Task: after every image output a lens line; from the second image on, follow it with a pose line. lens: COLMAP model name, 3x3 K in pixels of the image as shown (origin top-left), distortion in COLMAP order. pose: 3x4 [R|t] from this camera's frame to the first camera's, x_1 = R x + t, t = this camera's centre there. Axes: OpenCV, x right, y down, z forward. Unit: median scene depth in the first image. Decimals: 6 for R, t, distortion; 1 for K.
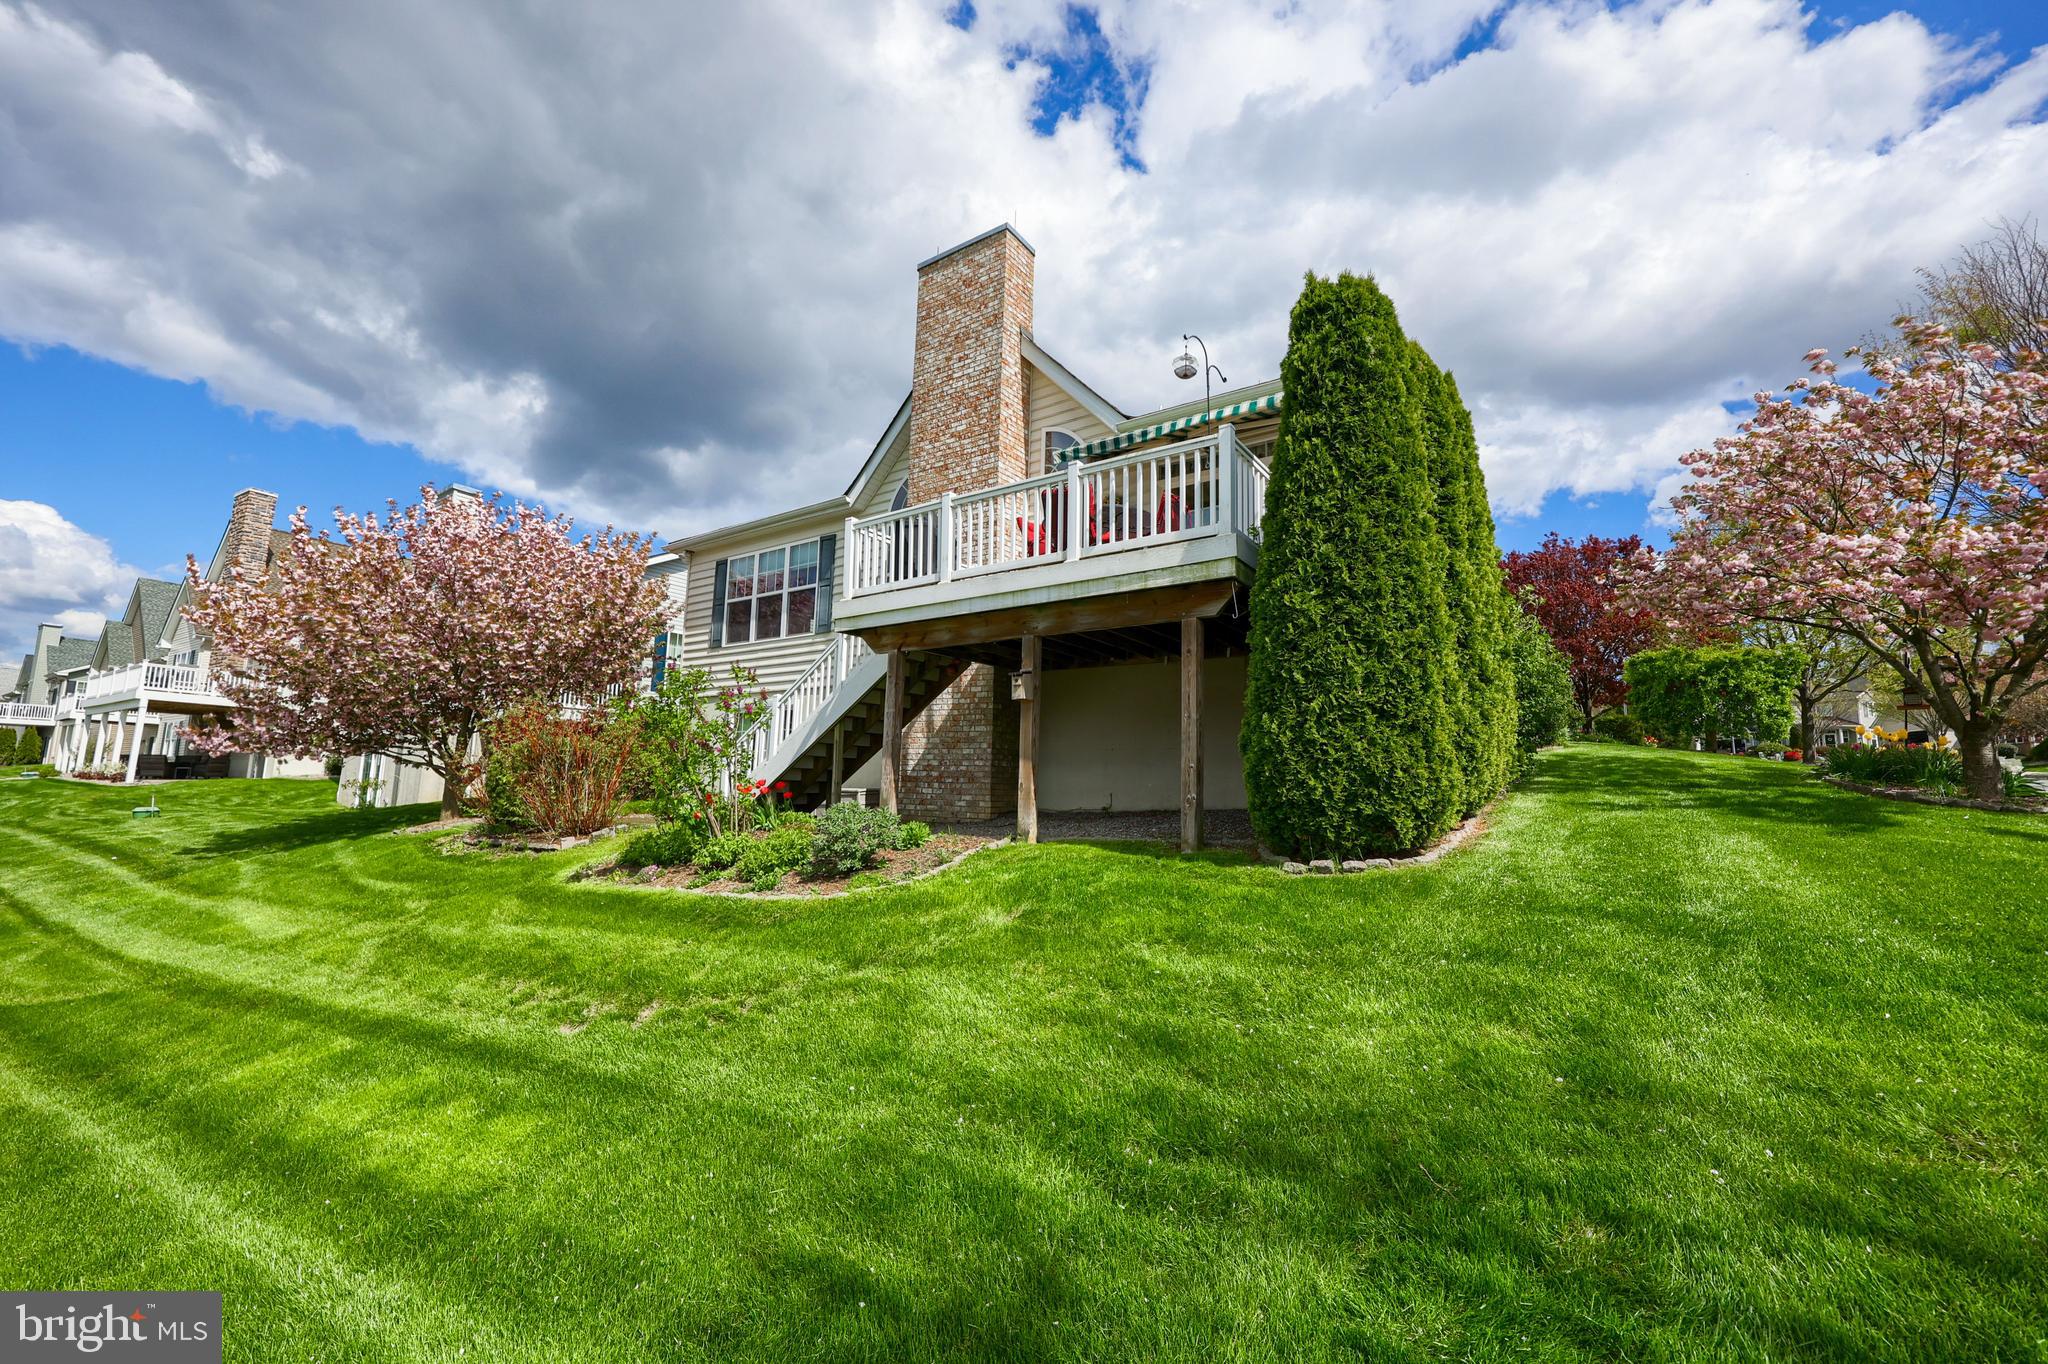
lens RADIAL K [[818.2, 0, 1024.9], [0, 818.2, 691.2], [0, 0, 1]] dist [-0.007733, 0.000548]
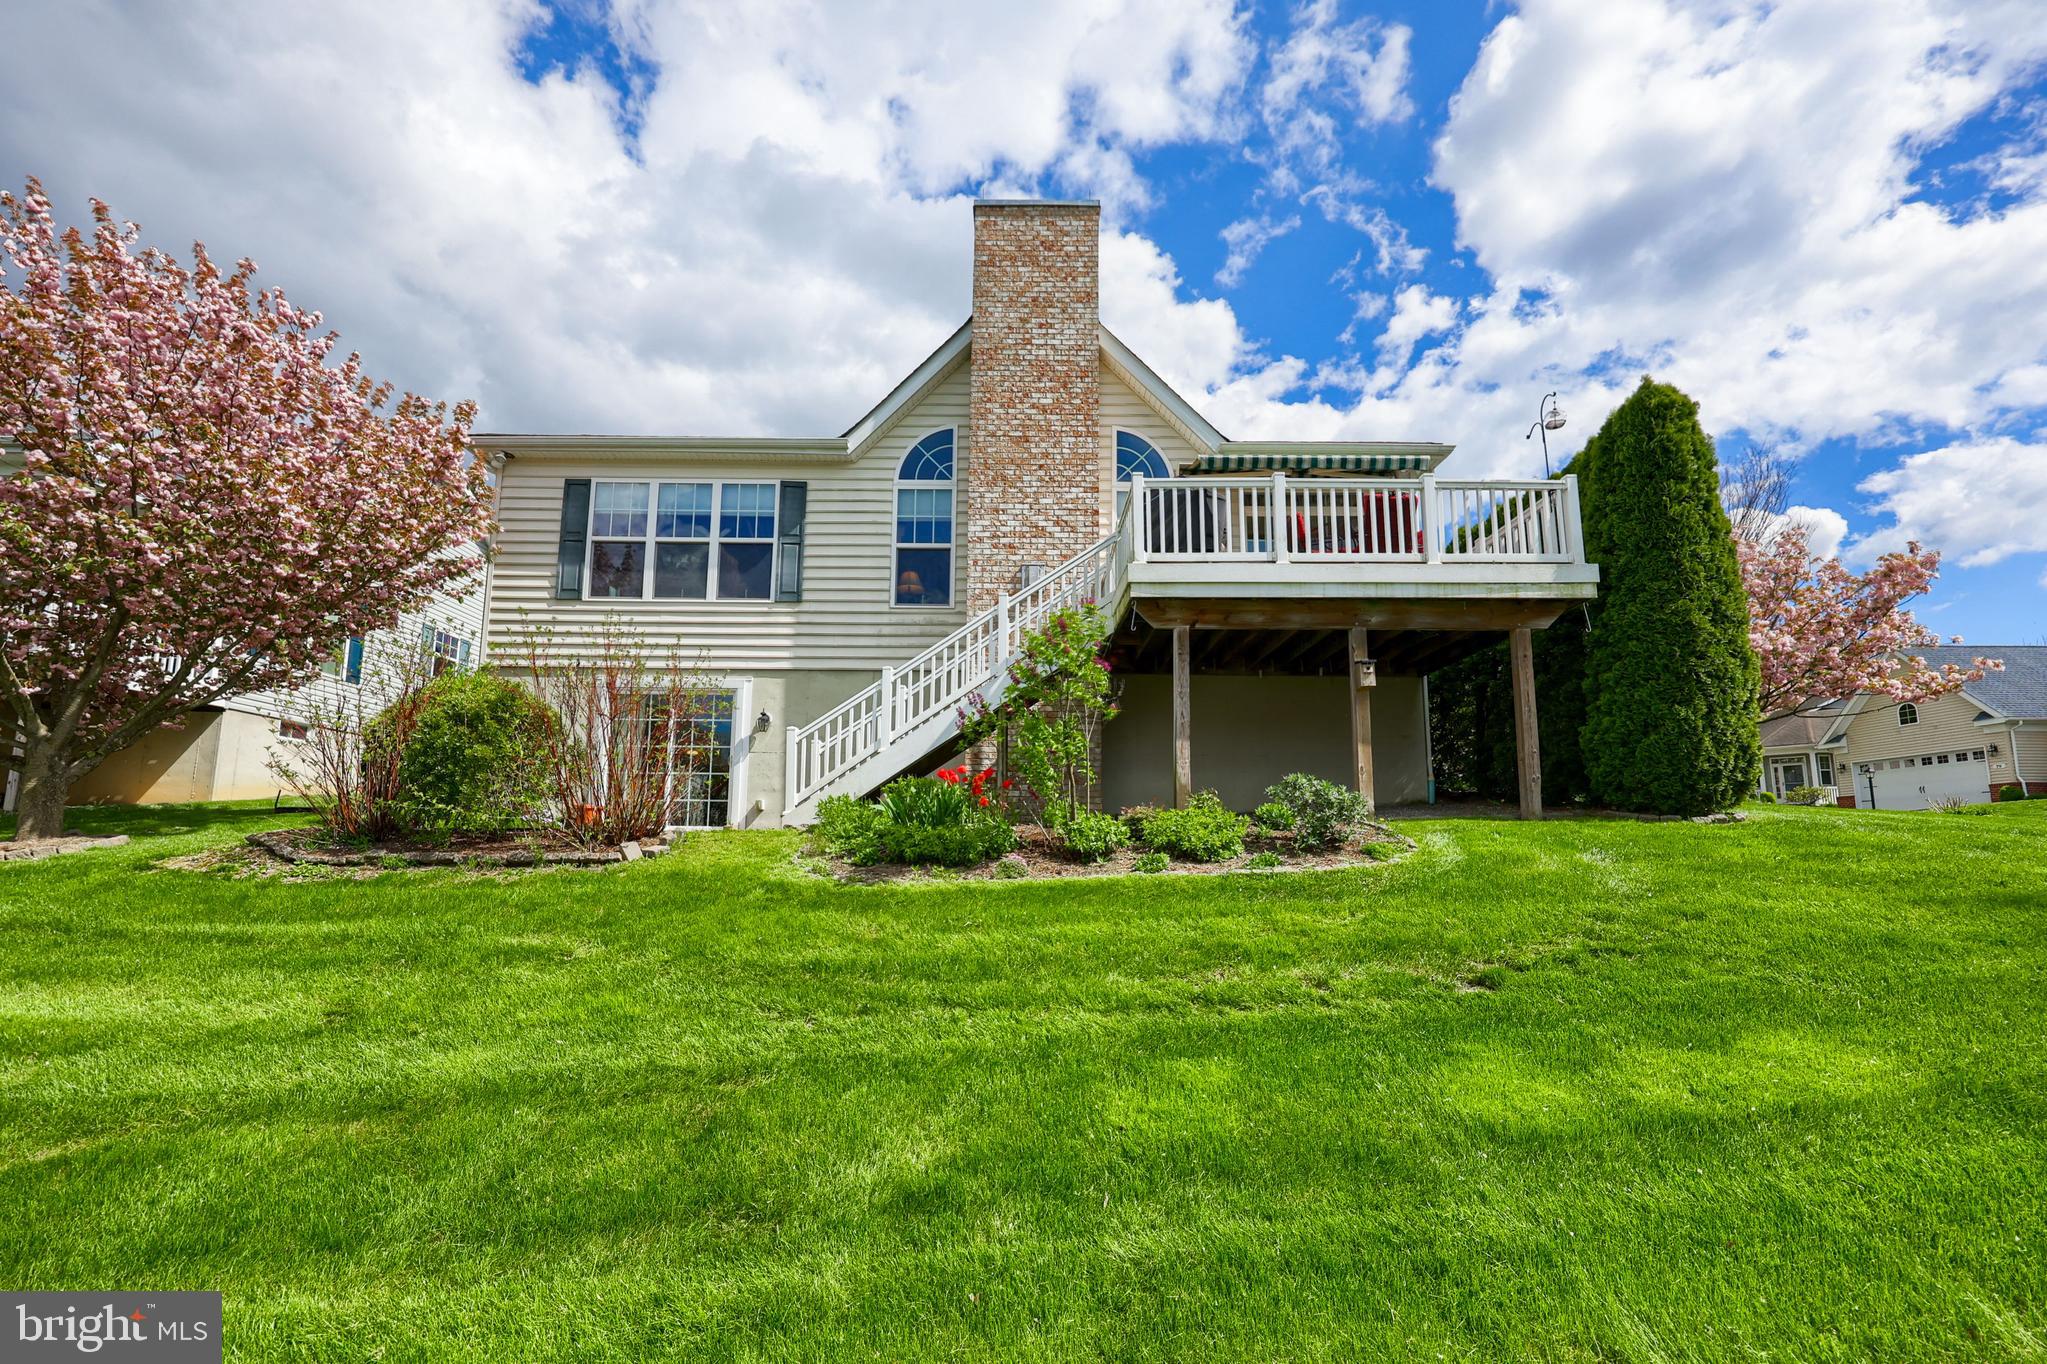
lens RADIAL K [[803.6, 0, 1028.9], [0, 803.6, 708.0], [0, 0, 1]] dist [-0.002109, -0.000251]
pose [[0.798728, 0.070270, 0.597575, -0.518837], [-0.050194, 0.997477, -0.050206, 0.059410], [-0.599595, 0.010106, 0.800240, 0.239246]]
